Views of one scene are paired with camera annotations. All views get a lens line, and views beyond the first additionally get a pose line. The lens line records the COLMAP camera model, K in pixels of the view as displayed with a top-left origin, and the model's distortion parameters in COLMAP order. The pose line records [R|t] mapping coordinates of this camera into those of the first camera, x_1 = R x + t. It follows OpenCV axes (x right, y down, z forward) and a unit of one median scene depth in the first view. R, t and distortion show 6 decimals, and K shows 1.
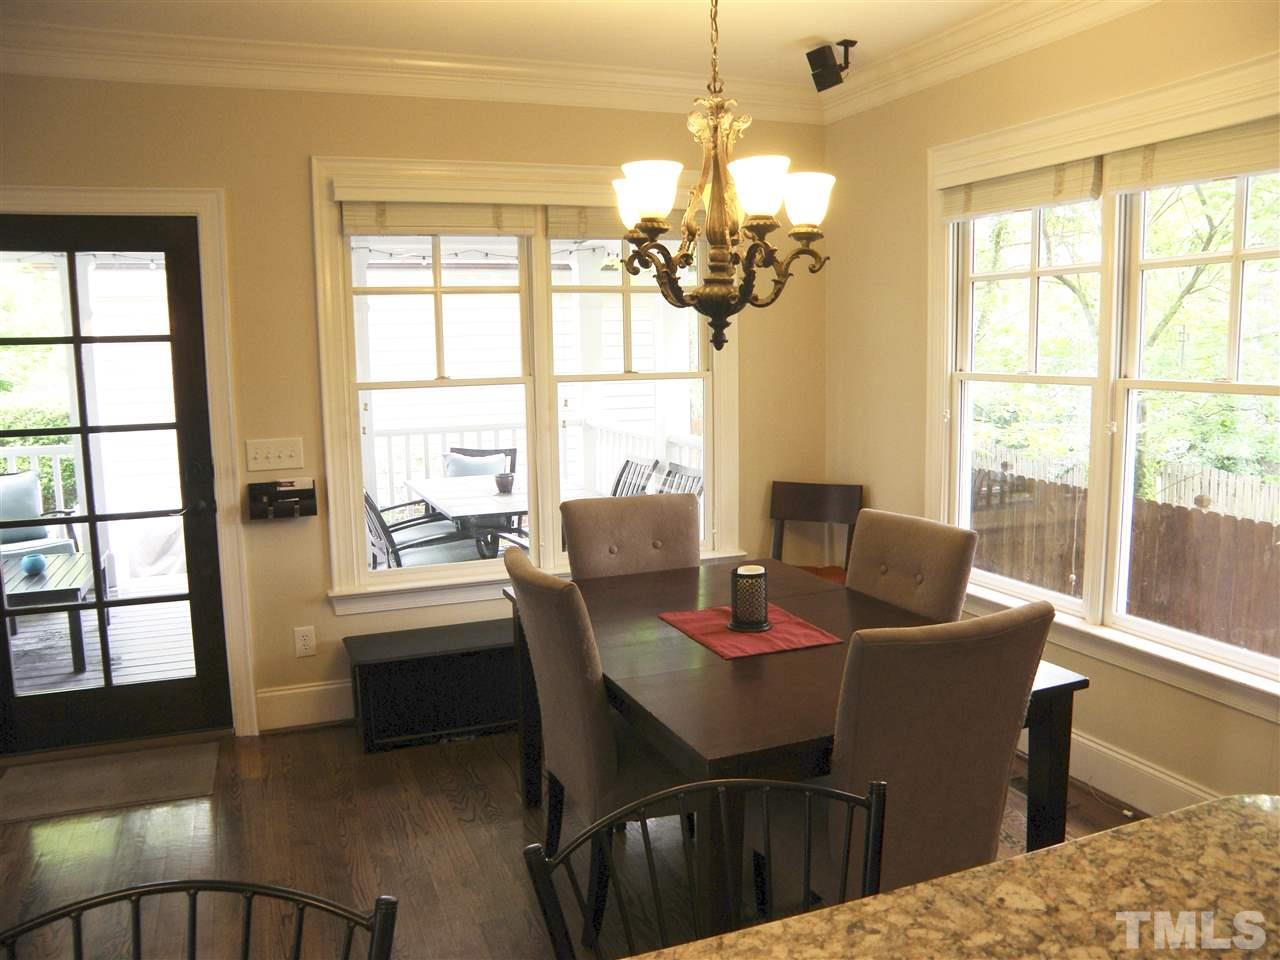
lens RADIAL K [[1014.9, 0, 645.0], [0, 1014.9, 486.6], [0, 0, 1]] dist [-0.167810, 0.132923]
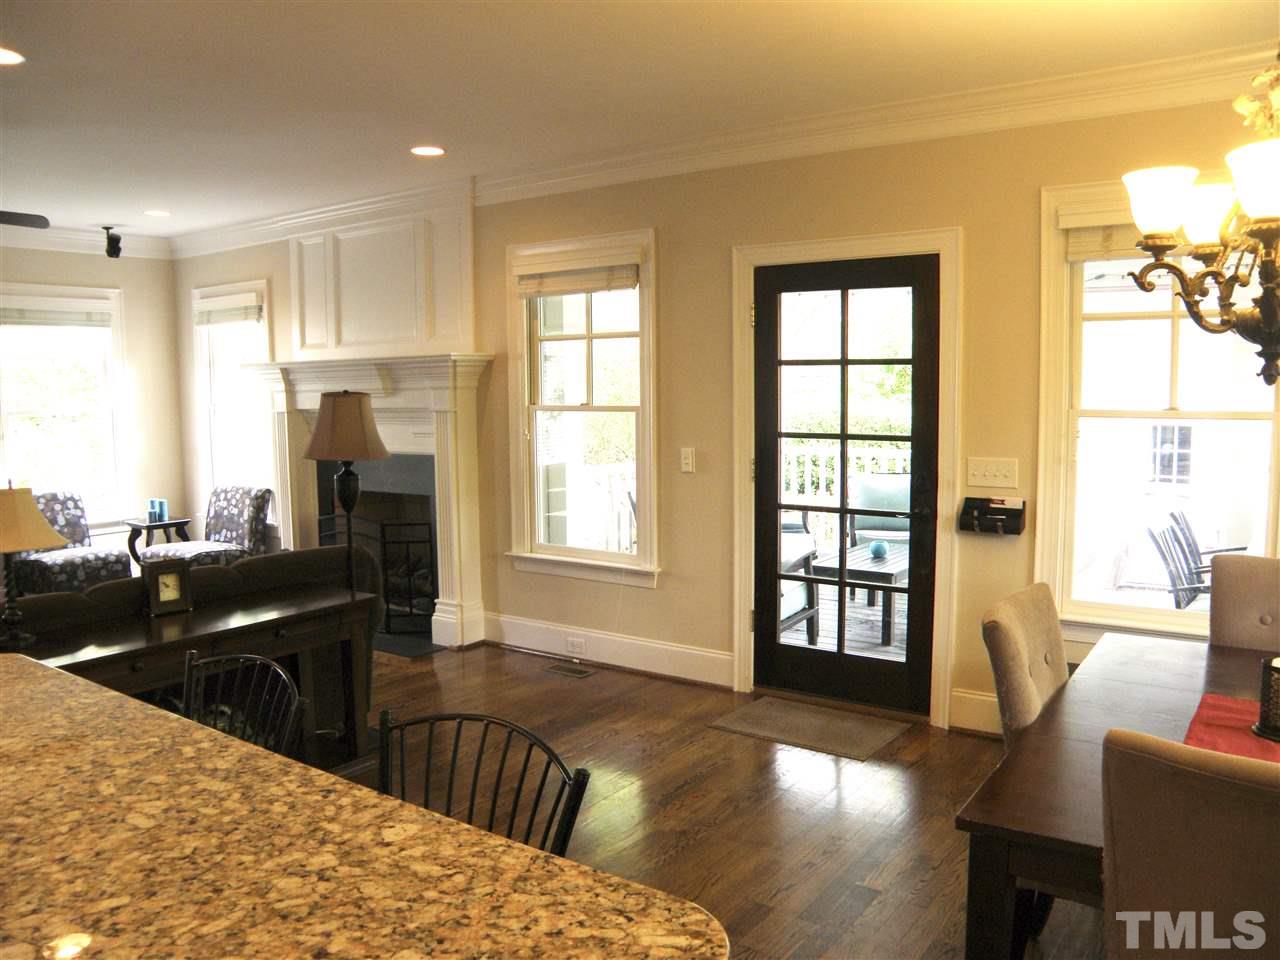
lens RADIAL K [[1014.9, 0, 645.0], [0, 1014.9, 486.6], [0, 0, 1]] dist [-0.167810, 0.132923]
pose [[0.538784, 0.097874, -0.836739, 0.338903], [-0.114069, 0.992557, 0.042649, -0.022060], [0.834685, 0.072467, 0.545938, 0.118698]]
